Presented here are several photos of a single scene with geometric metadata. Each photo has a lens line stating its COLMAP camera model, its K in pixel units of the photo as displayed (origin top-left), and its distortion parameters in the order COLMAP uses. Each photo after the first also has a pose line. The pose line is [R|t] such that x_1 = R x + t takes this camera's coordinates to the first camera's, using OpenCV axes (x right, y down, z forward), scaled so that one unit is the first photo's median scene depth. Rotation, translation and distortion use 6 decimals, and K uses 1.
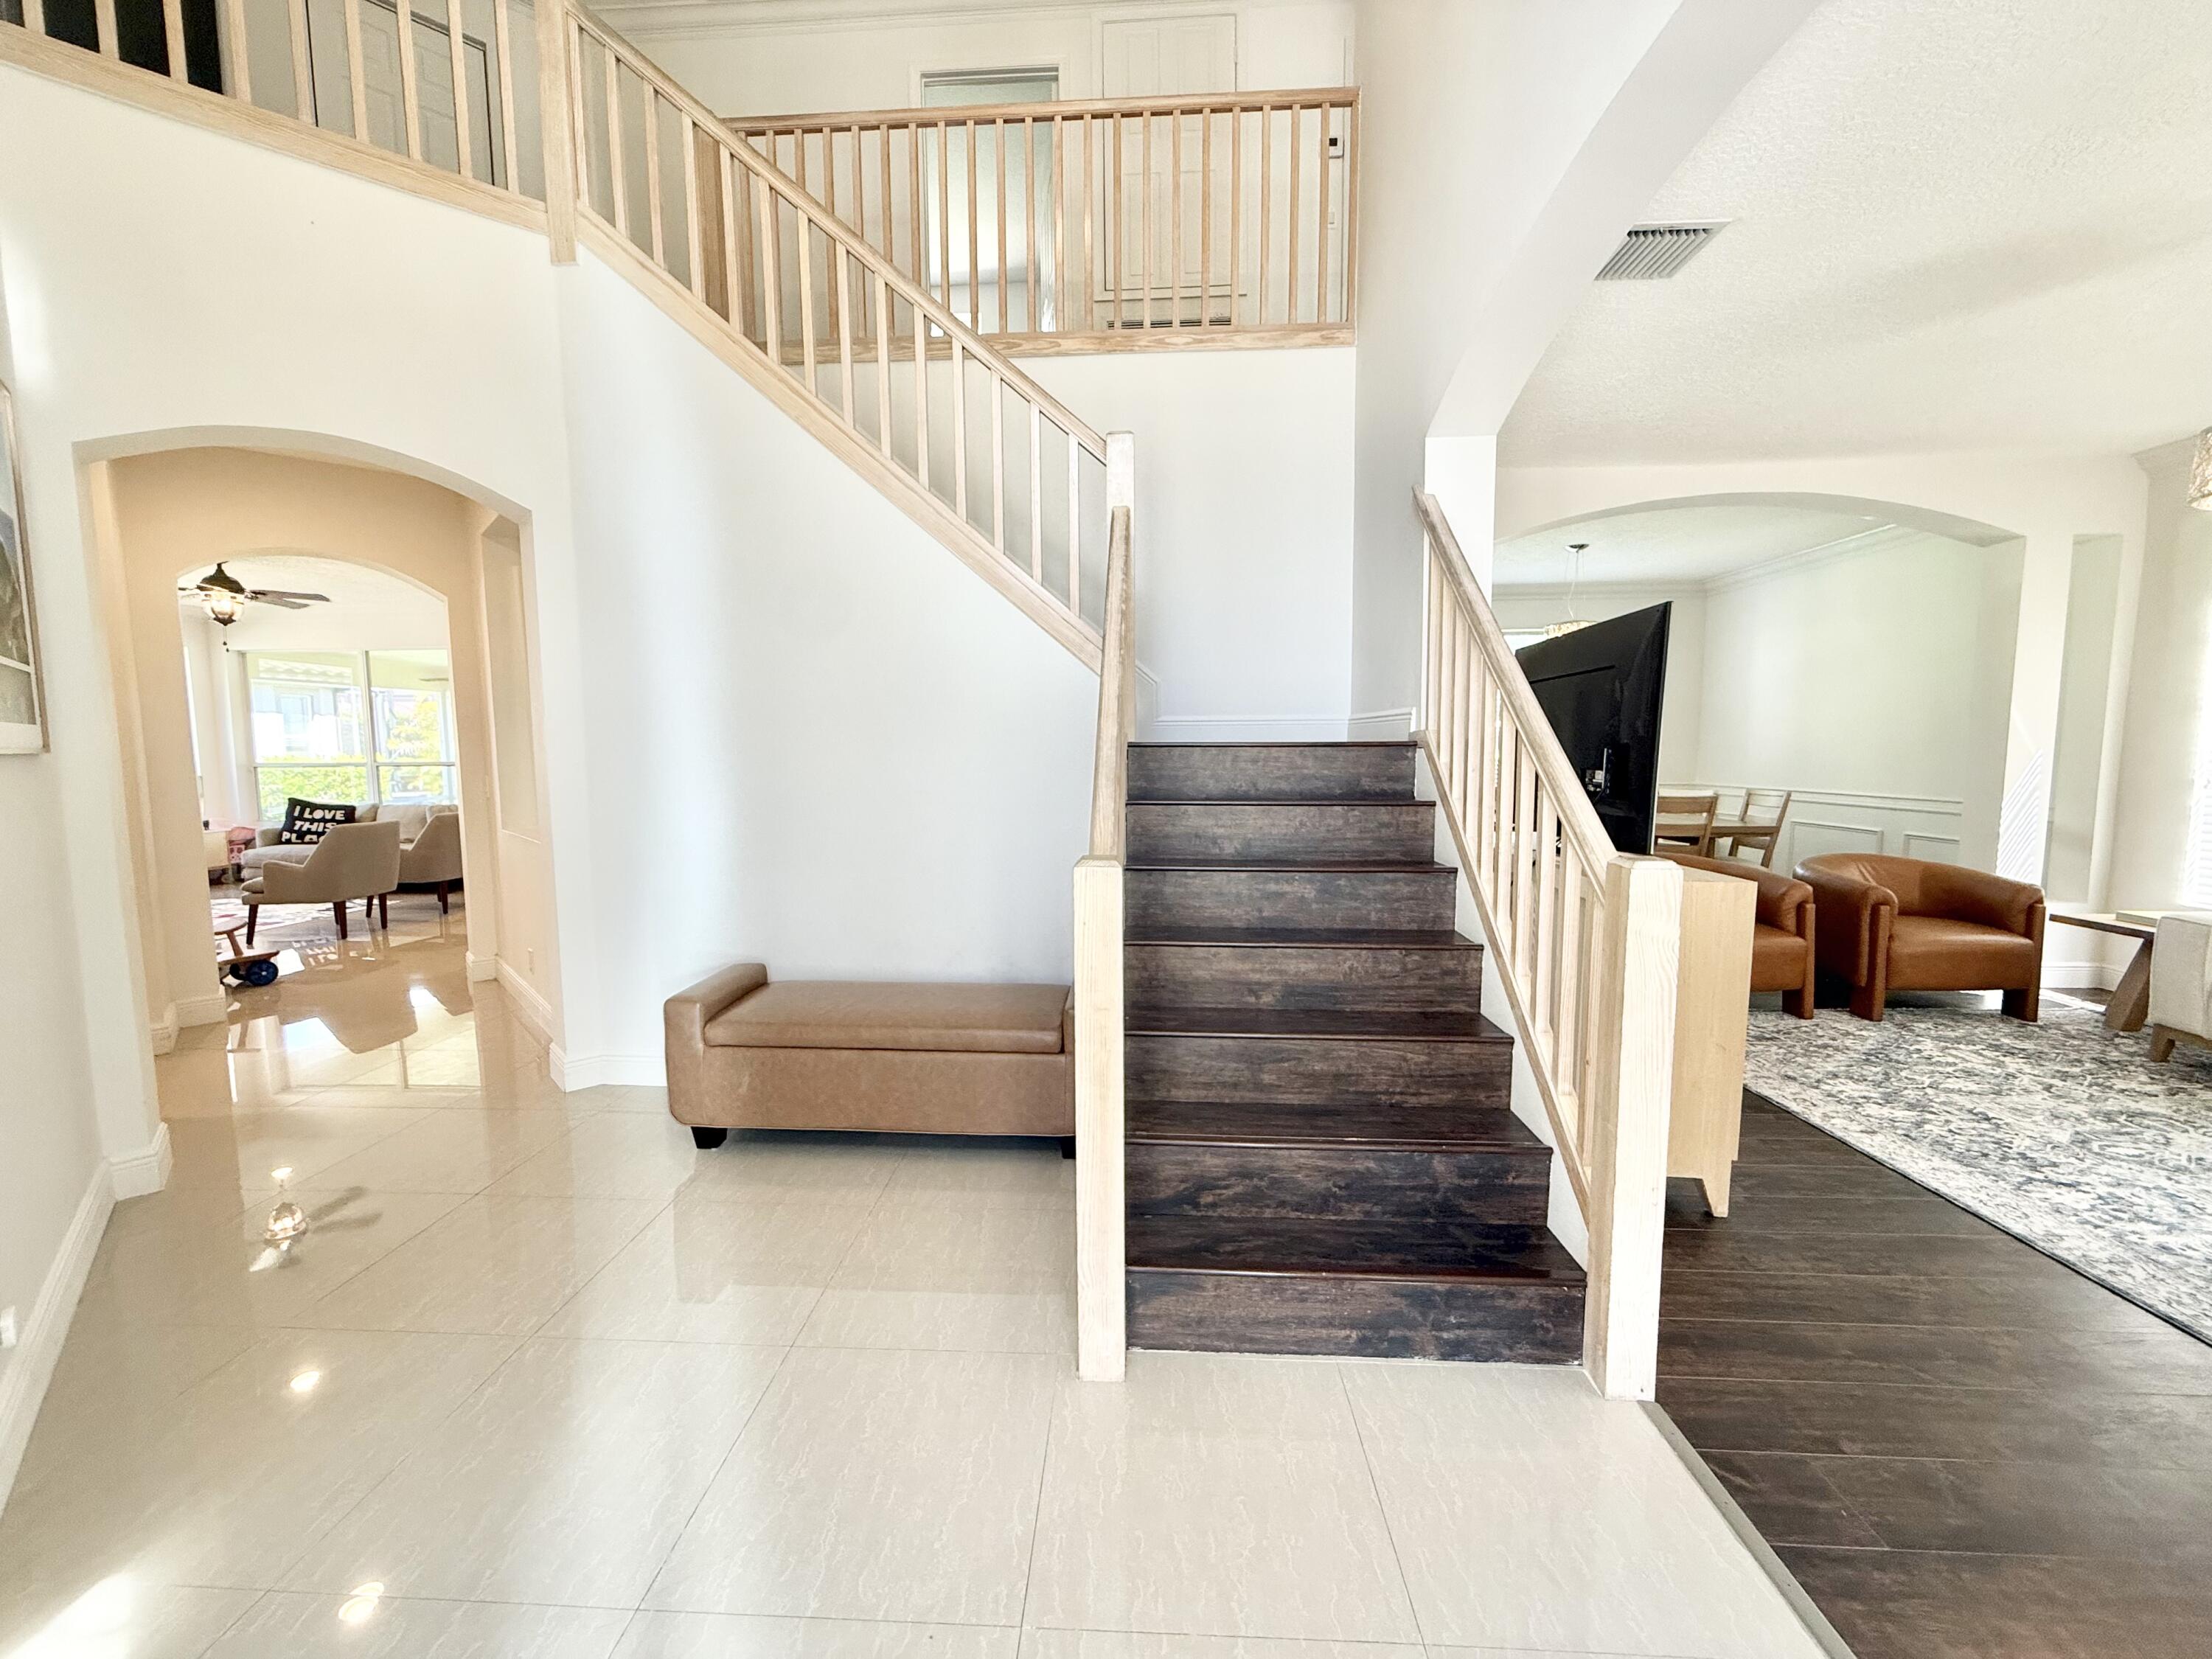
lens RADIAL K [[886.1, 0, 1106.0], [0, 886.1, 829.5], [0, 0, 1]] dist [-0.002094, -0.000096]
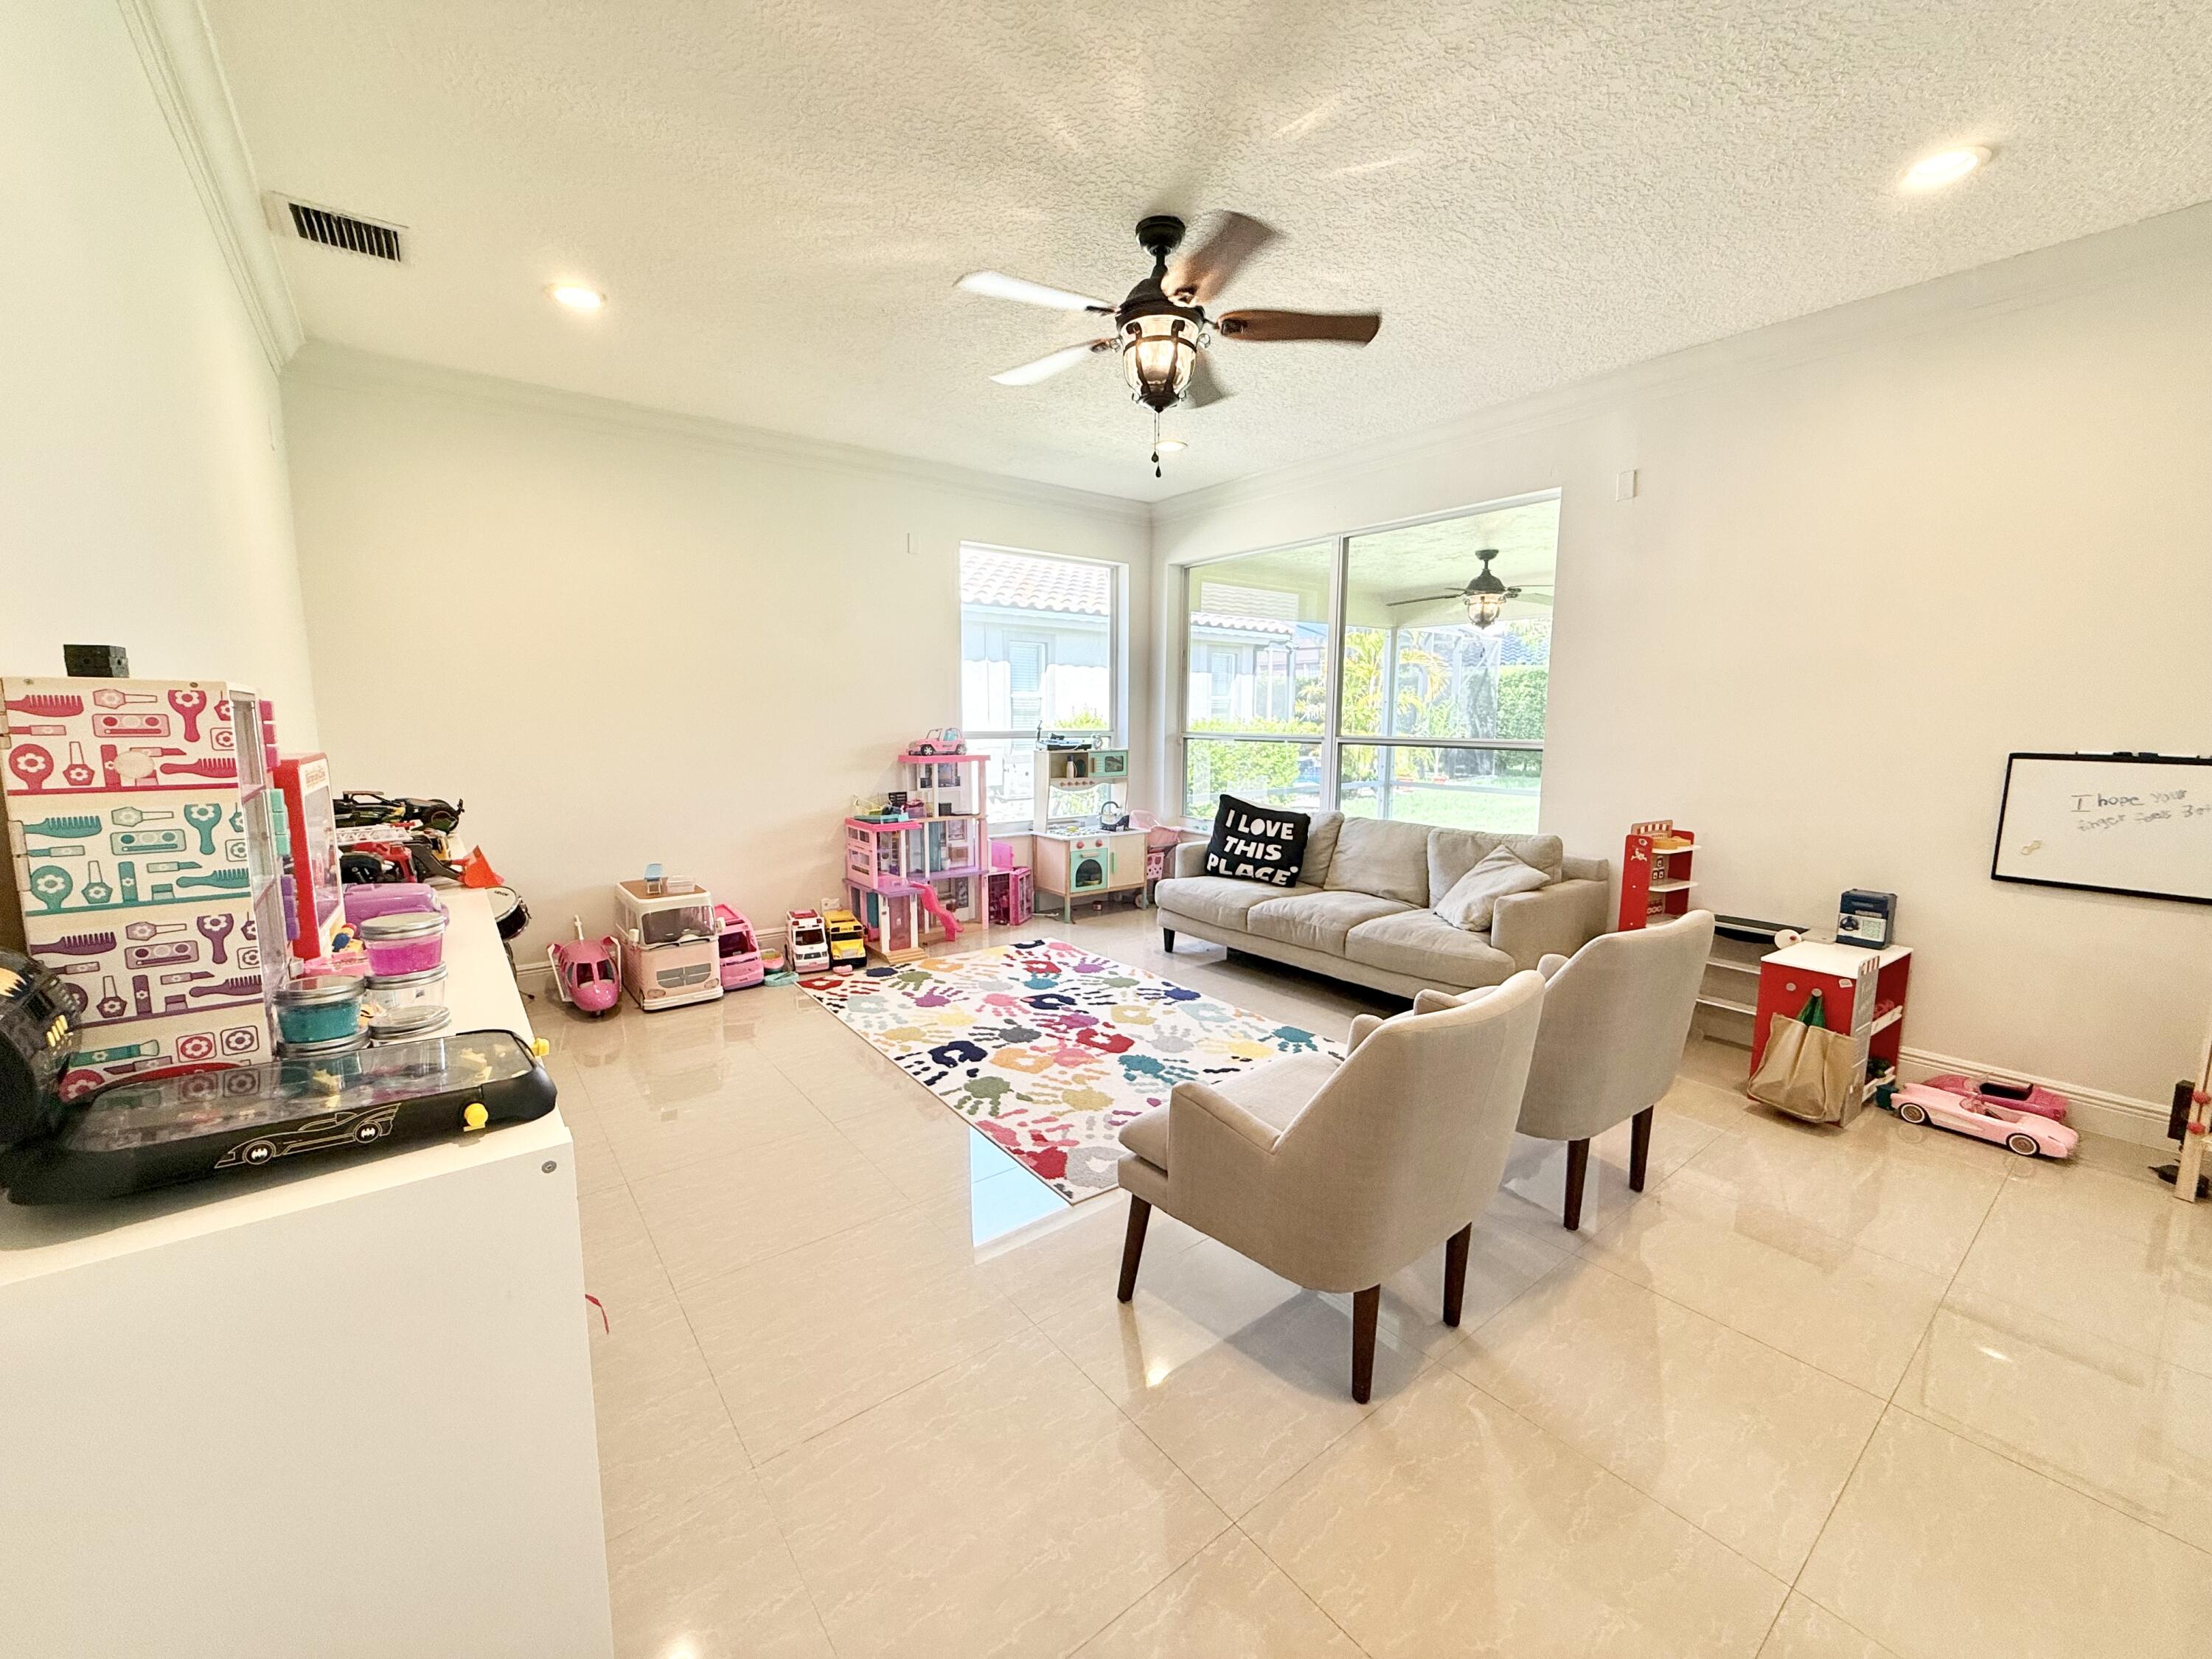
lens RADIAL K [[886.1, 0, 1106.0], [0, 886.1, 829.5], [0, 0, 1]] dist [-0.002094, -0.000096]
pose [[0.655850, 0.108046, -0.747119, -0.530625], [-0.078624, 0.994098, 0.074744, -0.051159], [0.750786, 0.009721, 0.660474, 0.552084]]
